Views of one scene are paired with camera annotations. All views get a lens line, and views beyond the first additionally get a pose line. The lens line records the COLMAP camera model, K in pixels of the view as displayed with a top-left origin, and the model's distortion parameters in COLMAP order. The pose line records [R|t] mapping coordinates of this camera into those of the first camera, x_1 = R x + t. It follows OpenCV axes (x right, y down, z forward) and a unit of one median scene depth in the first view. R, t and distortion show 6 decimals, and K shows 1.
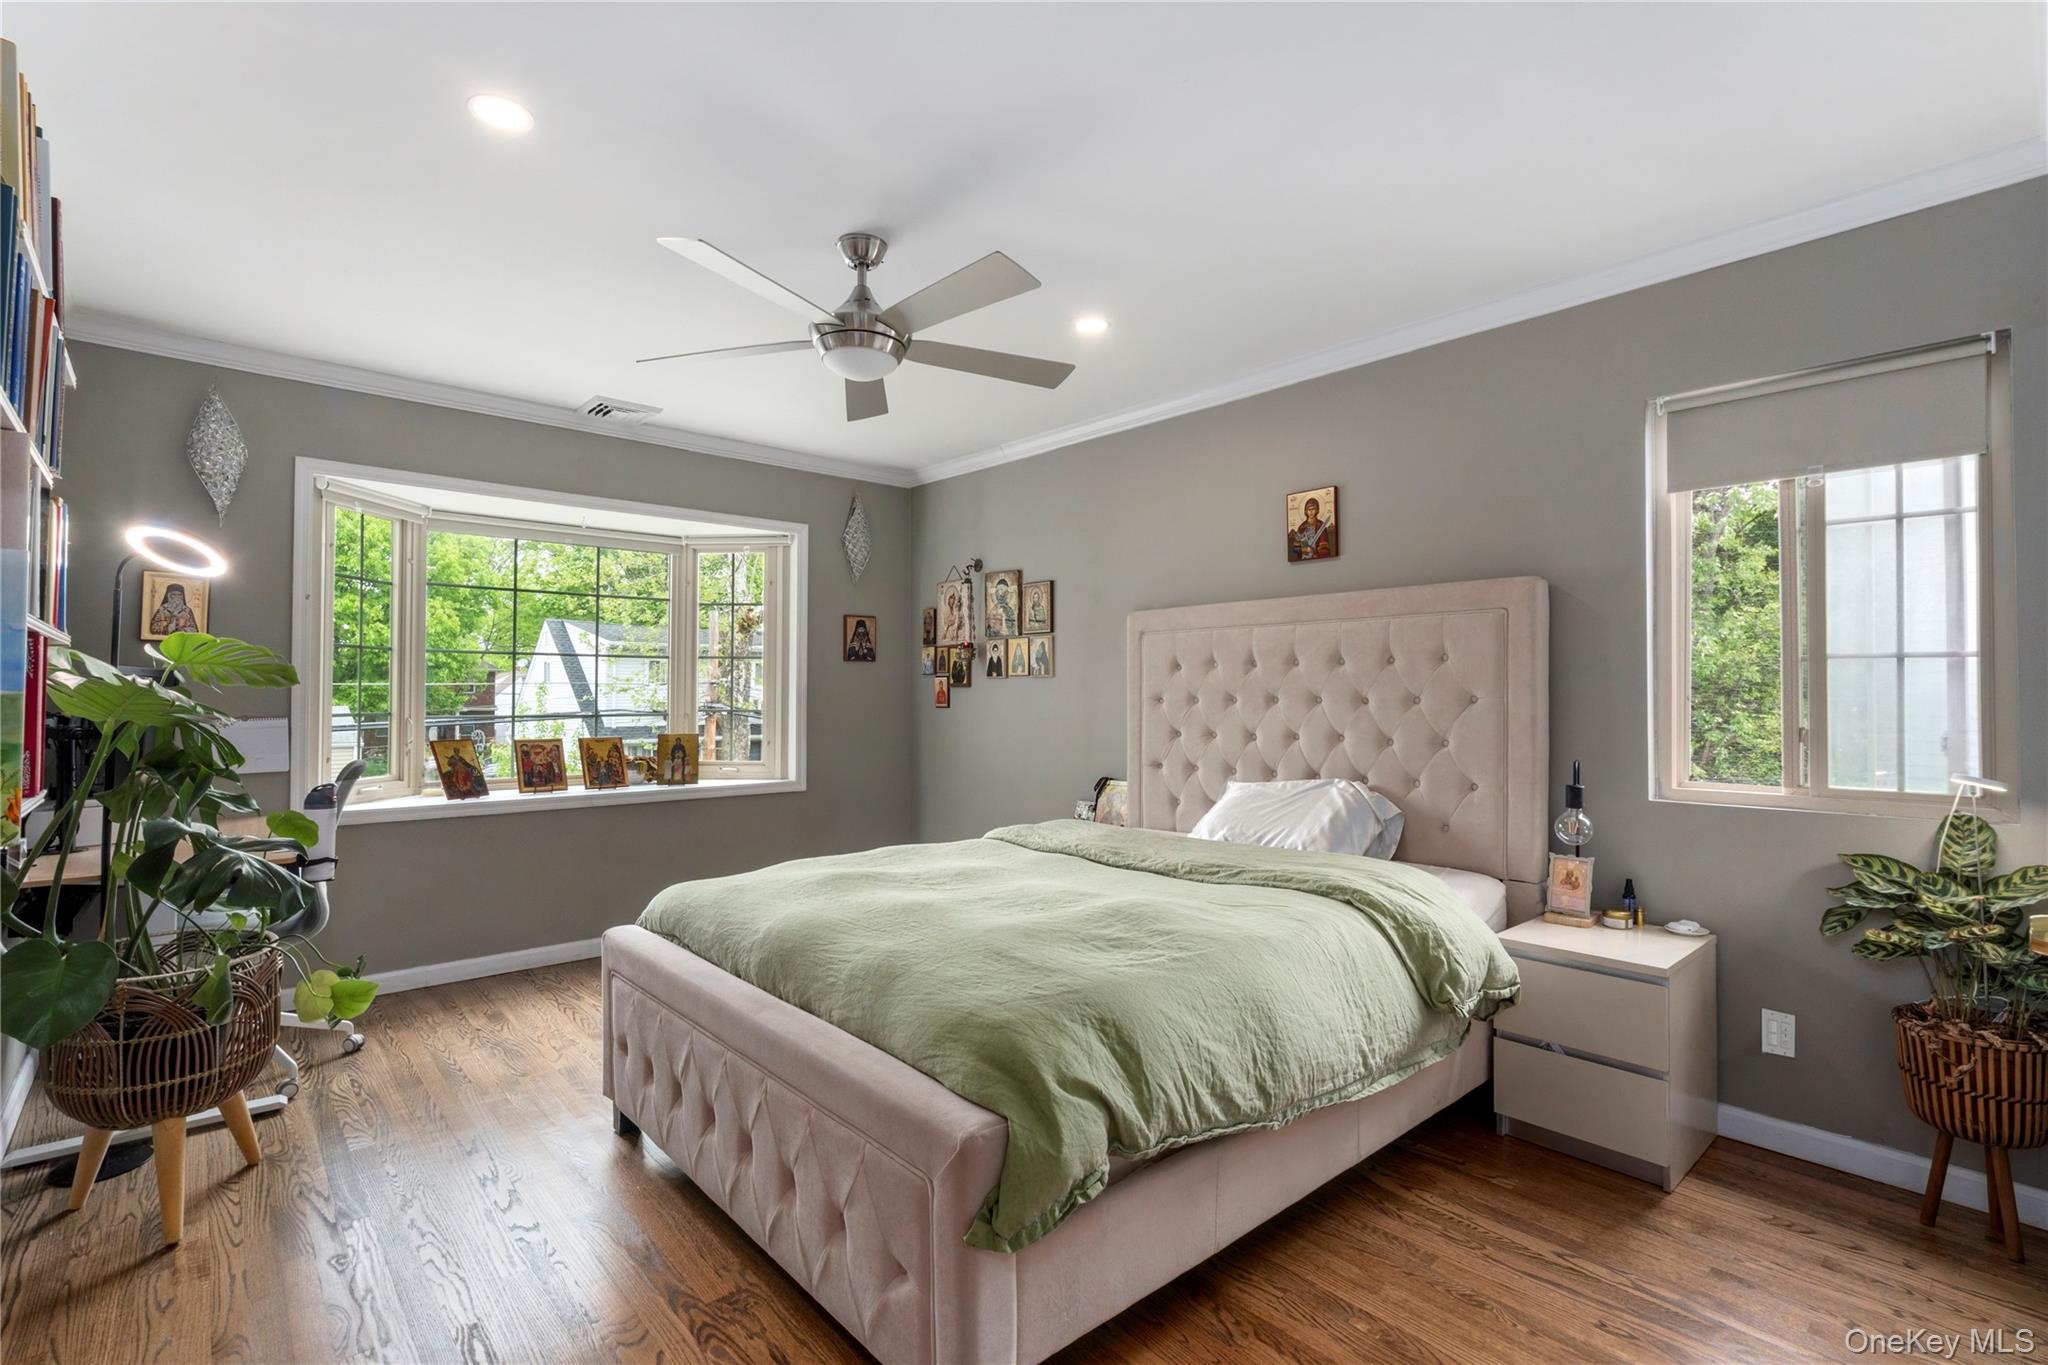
lens RADIAL K [[942.6, 0, 1027.9], [0, 942.6, 685.9], [0, 0, 1]] dist [-0.005772, 0.001954]
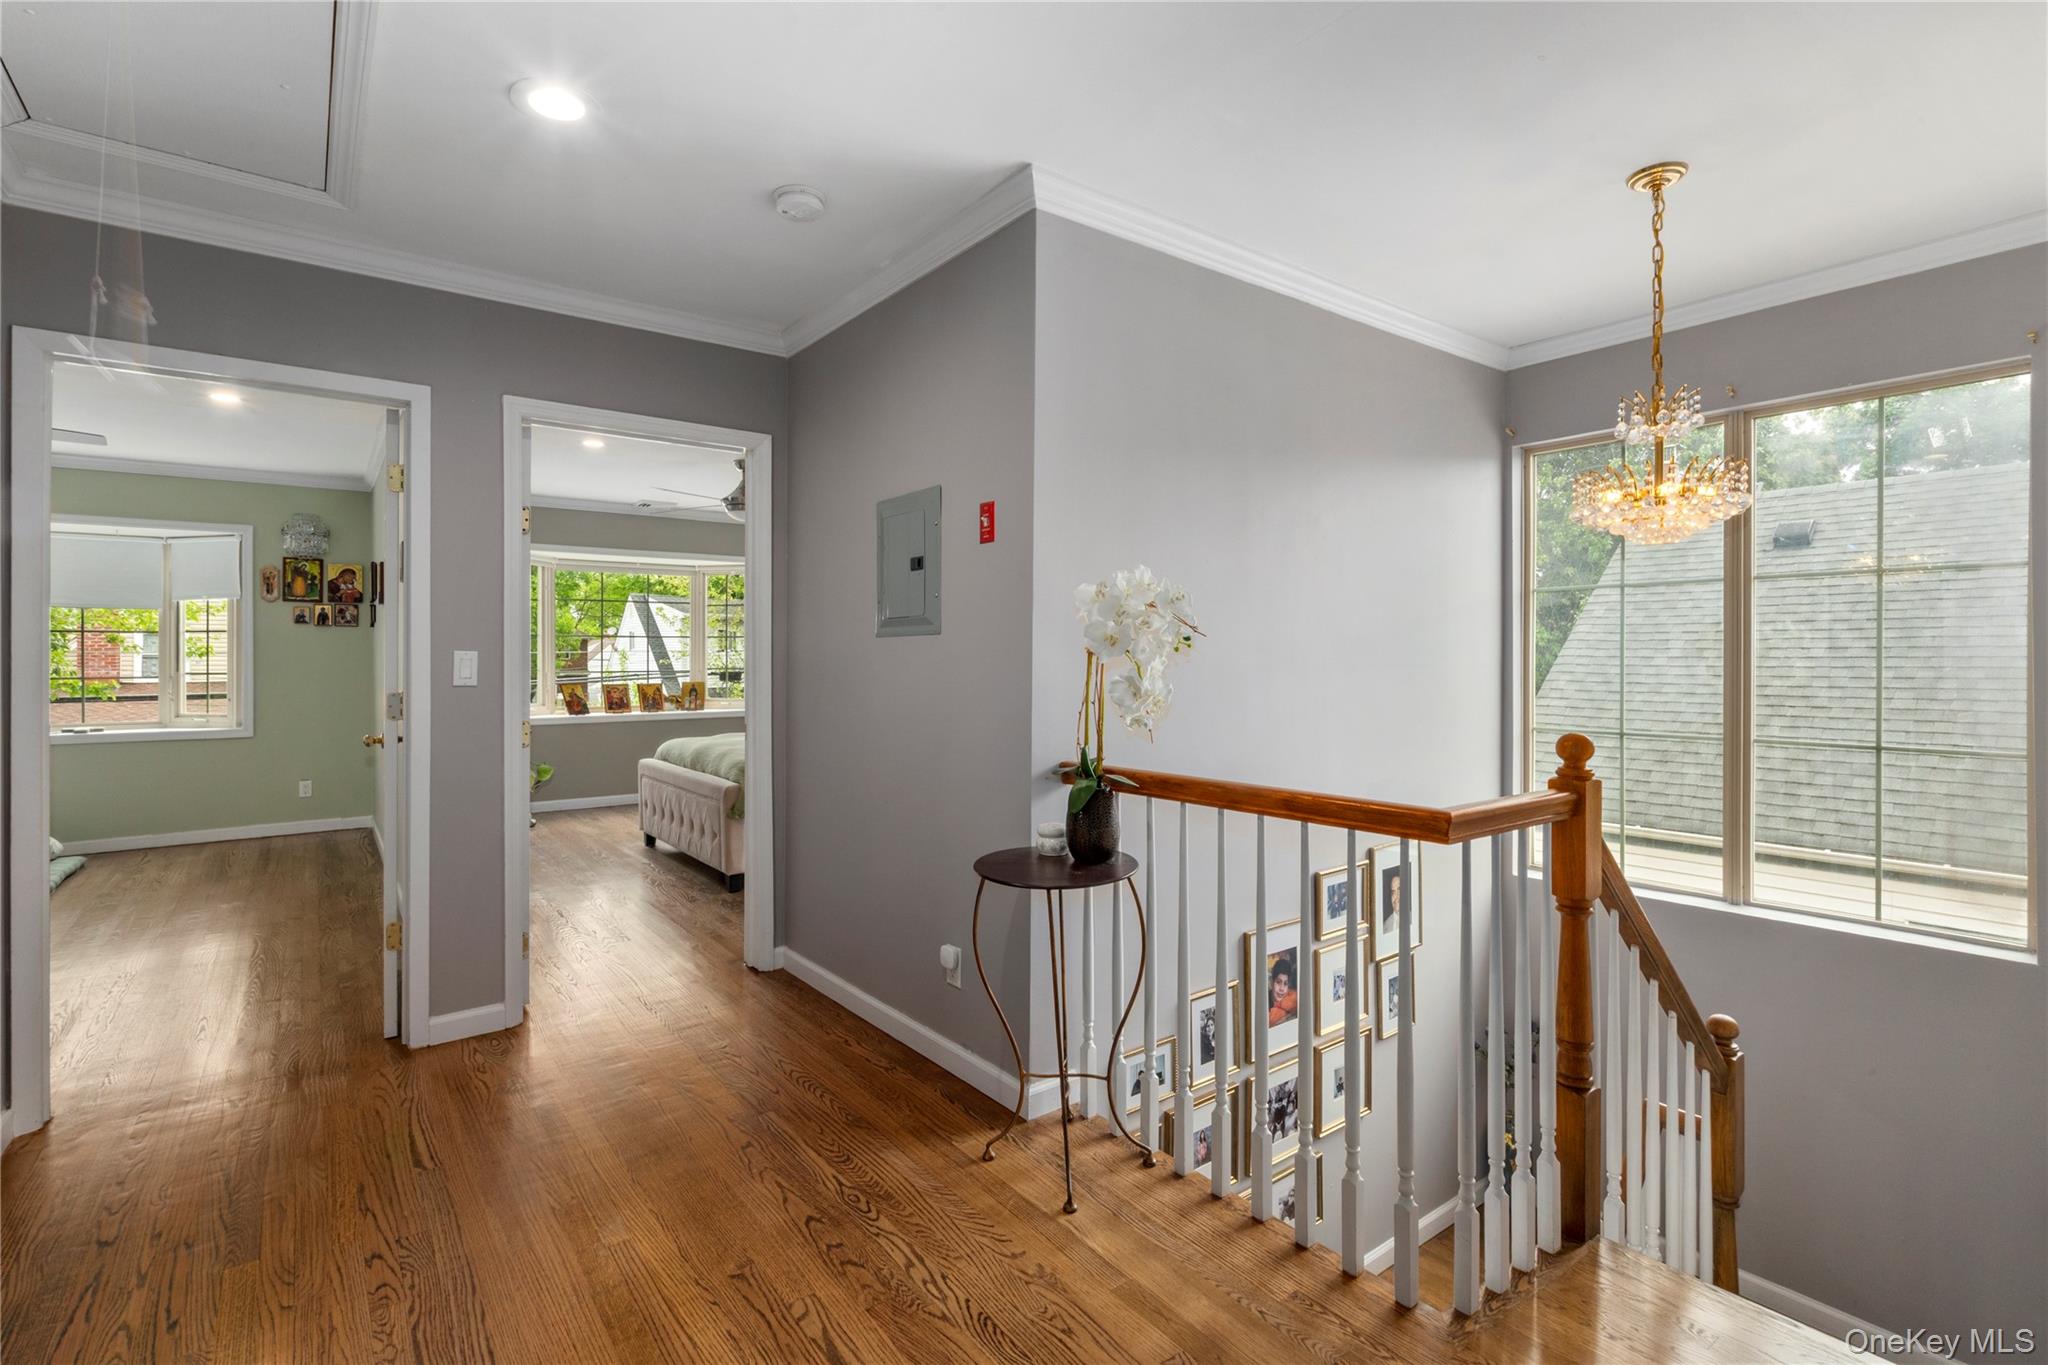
lens RADIAL K [[942.6, 0, 1019.9], [0, 942.6, 666.8], [0, 0, 1]] dist [-0.005772, 0.001954]
pose [[0.996465, -0.004895, -0.083863, 0.389715], [0.006541, 0.999791, 0.019362, -0.006661], [0.083751, -0.019842, 0.996289, -0.707030]]
